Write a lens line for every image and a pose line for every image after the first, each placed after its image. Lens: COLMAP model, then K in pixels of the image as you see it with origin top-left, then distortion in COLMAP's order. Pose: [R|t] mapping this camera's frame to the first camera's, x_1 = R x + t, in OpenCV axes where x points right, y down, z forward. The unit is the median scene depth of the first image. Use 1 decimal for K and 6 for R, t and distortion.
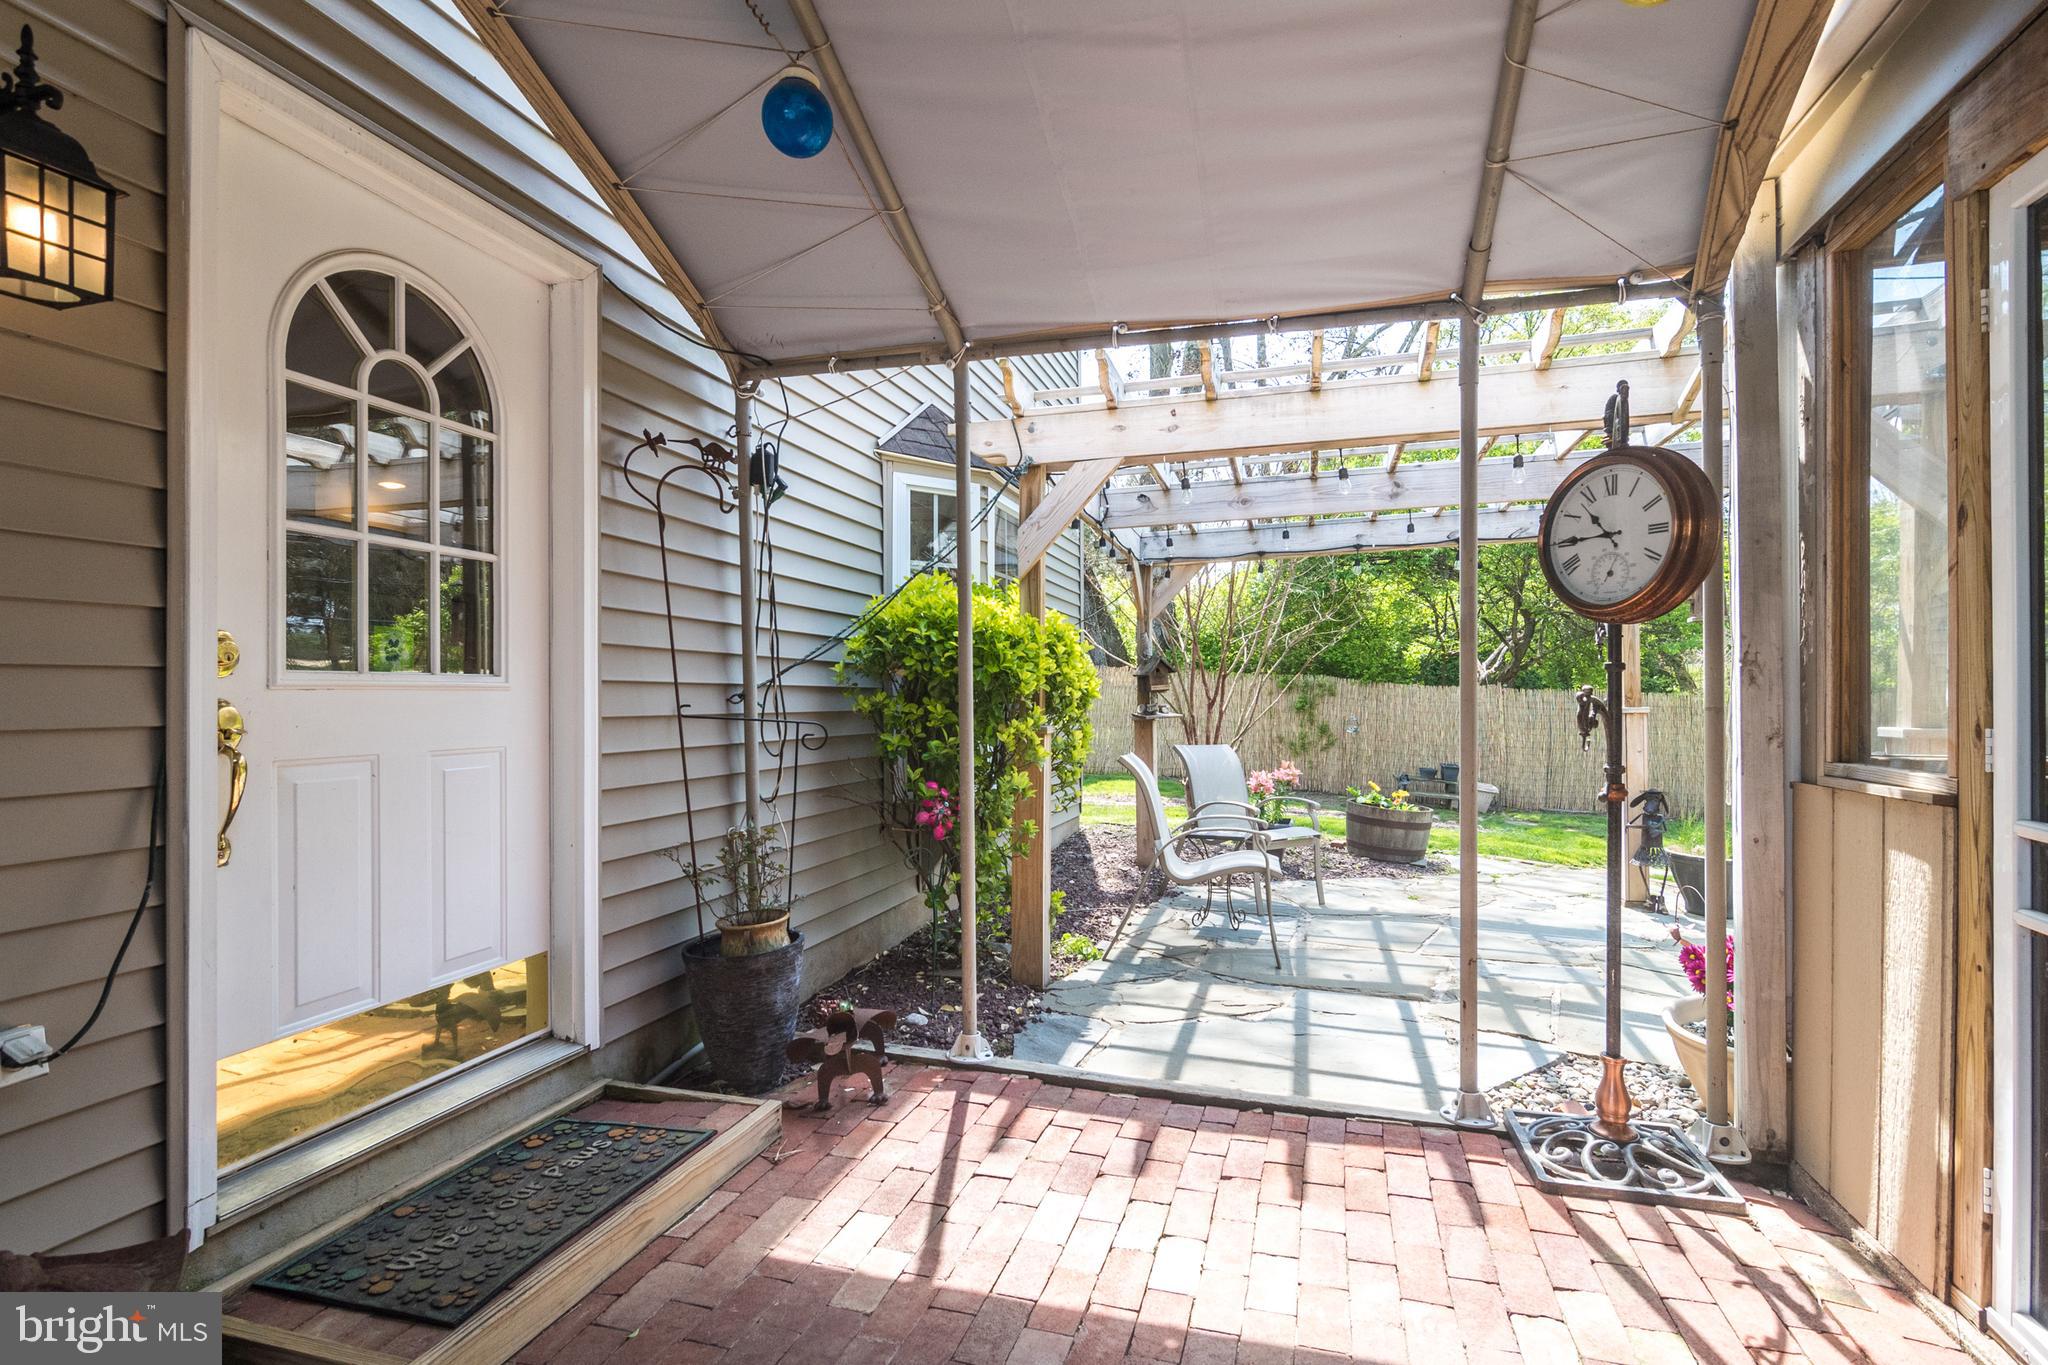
lens RADIAL K [[1011.4, 0, 1024.0], [0, 1011.4, 682.5], [0, 0, 1]] dist [0.000096, 0.001537]
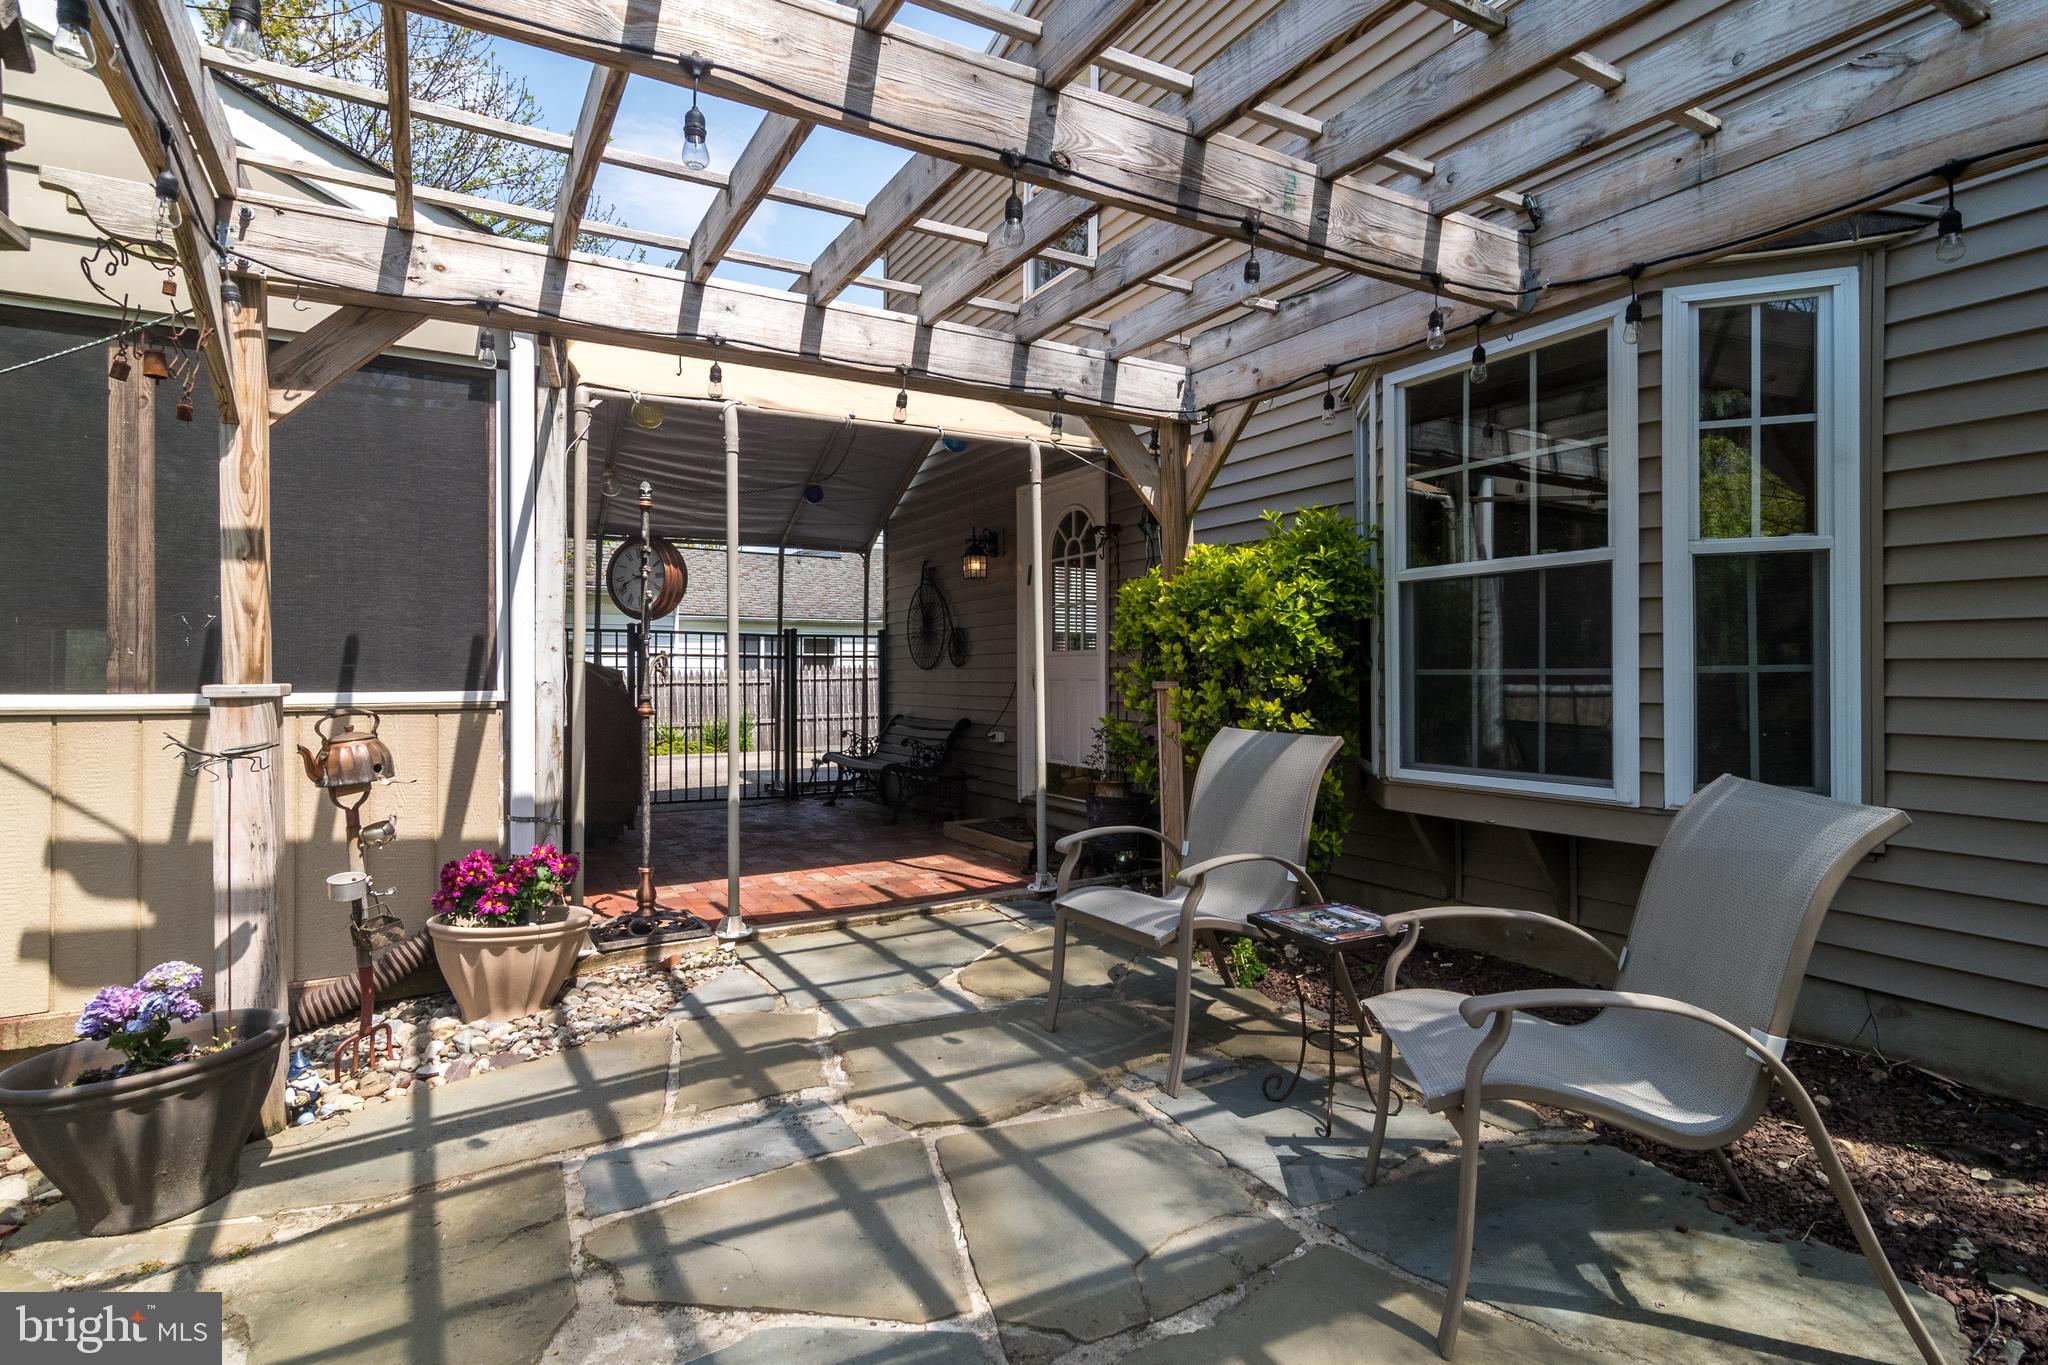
lens RADIAL K [[1011.4, 0, 1024.0], [0, 1011.4, 682.5], [0, 0, 1]] dist [0.000096, 0.001537]
pose [[-0.704996, 0.004952, -0.709194, 0.779361], [0.021697, 0.999658, -0.014588, 0.057502], [0.708879, -0.025671, -0.704862, 1.537780]]
